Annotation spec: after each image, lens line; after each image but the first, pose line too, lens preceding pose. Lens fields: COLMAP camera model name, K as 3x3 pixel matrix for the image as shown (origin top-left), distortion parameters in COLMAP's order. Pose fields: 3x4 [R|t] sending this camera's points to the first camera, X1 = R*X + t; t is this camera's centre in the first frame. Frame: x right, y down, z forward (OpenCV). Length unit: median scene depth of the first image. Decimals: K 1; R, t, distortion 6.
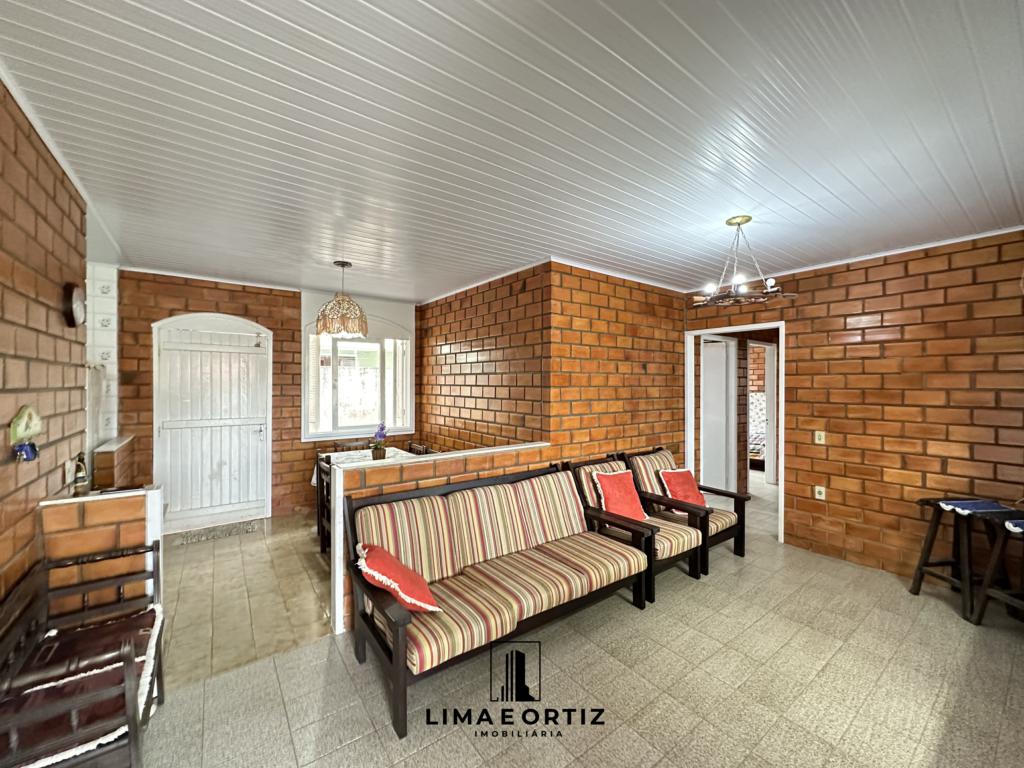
lens RADIAL K [[410.2, 0, 513.3], [0, 410.2, 382.6], [0, 0, 1]] dist [-0.000784, 0.000626]
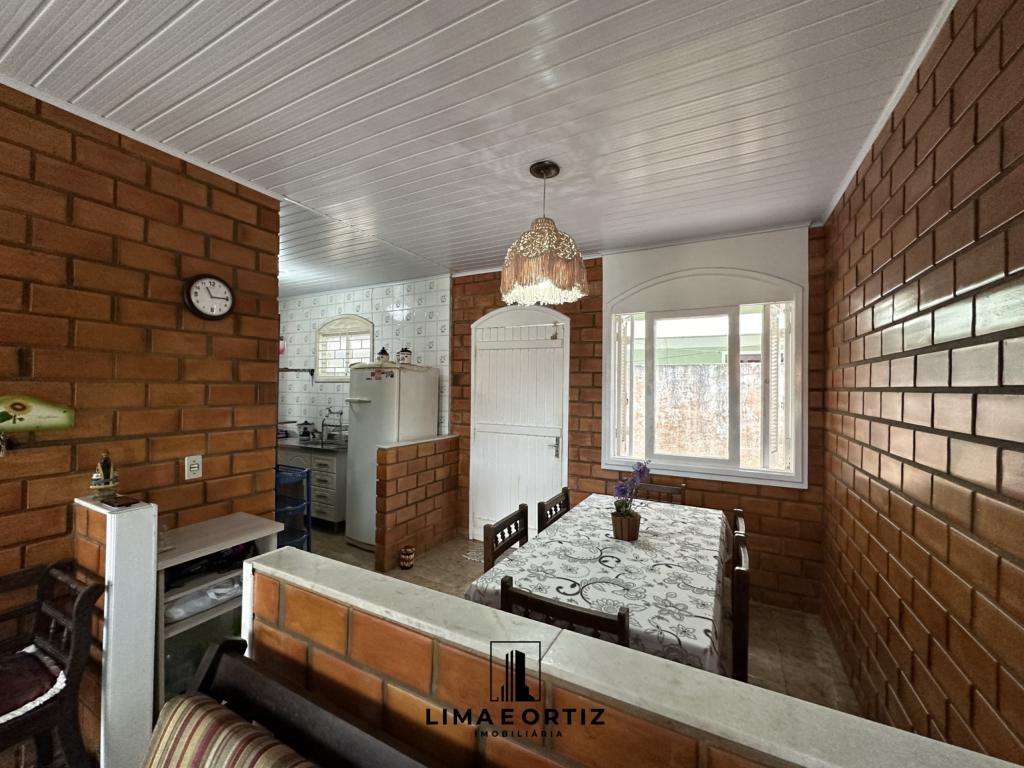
lens RADIAL K [[410.2, 0, 513.3], [0, 410.2, 382.6], [0, 0, 1]] dist [-0.000784, 0.000626]
pose [[0.433773, -0.008761, -0.900980, 0.067086], [-0.010750, 0.999831, -0.014897, 0.011340], [0.900958, 0.016147, 0.433606, 0.670727]]
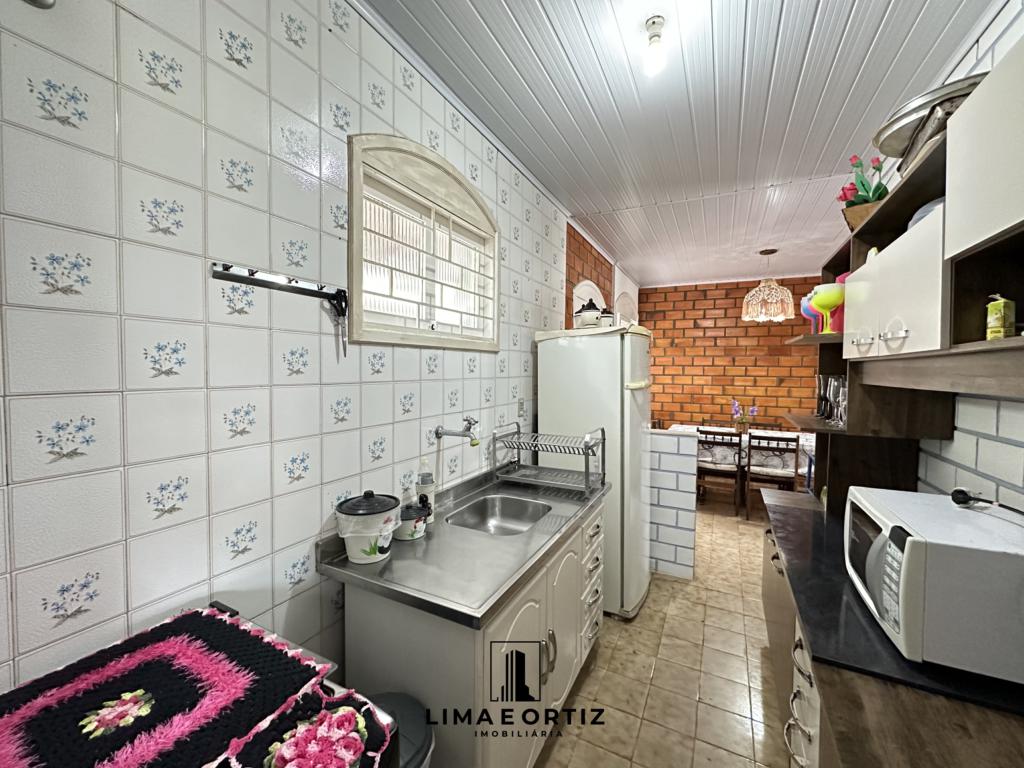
lens RADIAL K [[410.2, 0, 513.3], [0, 410.2, 382.6], [0, 0, 1]] dist [-0.000784, 0.000626]
pose [[0.894535, -0.010037, 0.446884, -1.387019], [-0.007707, 0.999253, 0.037871, 0.016557], [-0.446931, -0.037322, 0.893790, 0.305511]]
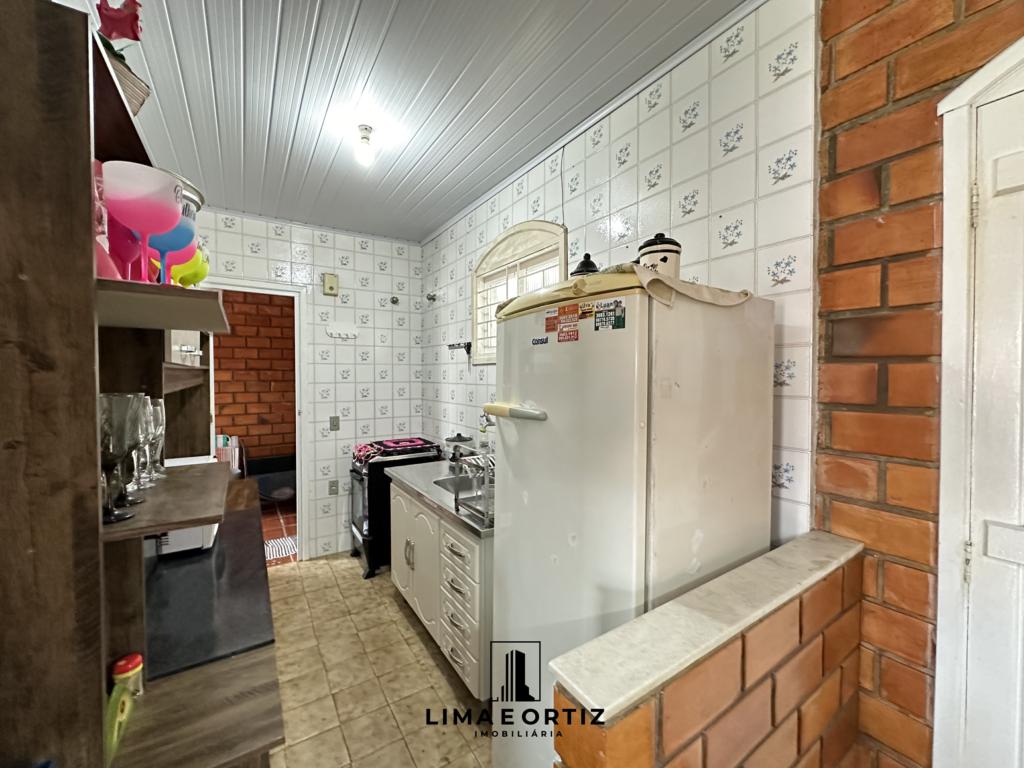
lens RADIAL K [[410.2, 0, 513.3], [0, 410.2, 382.6], [0, 0, 1]] dist [-0.000784, 0.000626]
pose [[-0.050764, 0.017094, -0.998564, -0.637091], [0.000617, 0.999854, 0.017085, 0.015869], [0.998710, 0.000252, -0.050767, 0.775633]]
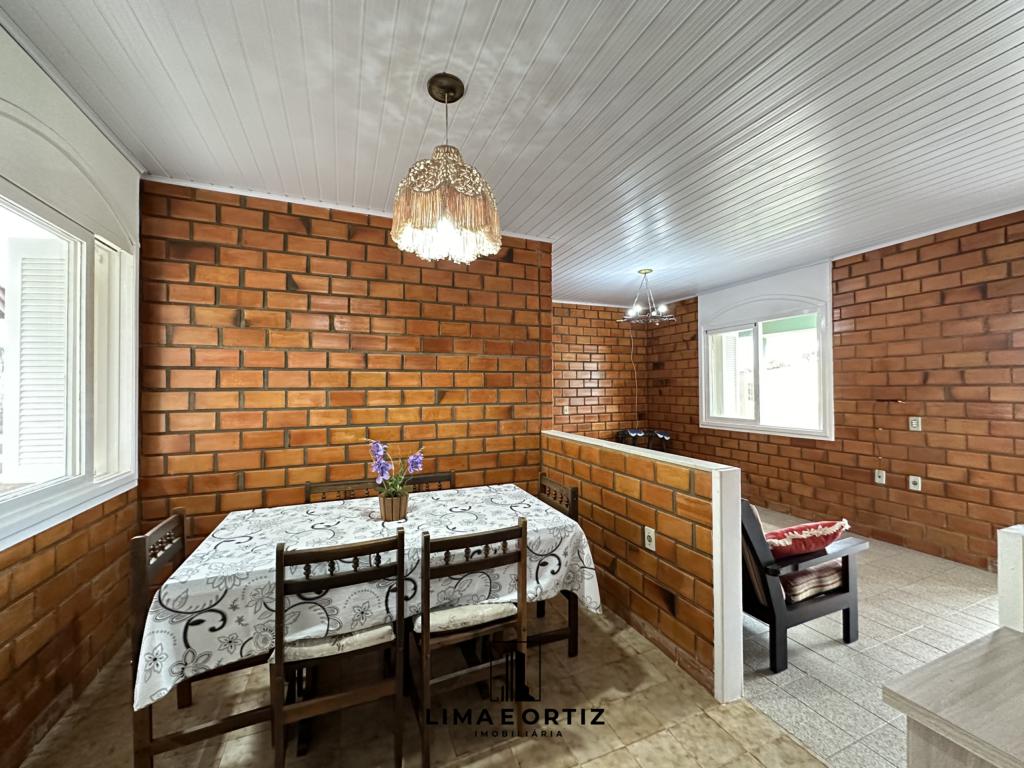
lens RADIAL K [[410.2, 0, 513.3], [0, 410.2, 382.6], [0, 0, 1]] dist [-0.000784, 0.000626]
pose [[0.238471, 0.007497, 0.971121, -0.776282], [0.005350, 0.999945, -0.009033, 0.037814], [-0.971135, 0.007350, 0.238417, 0.764046]]
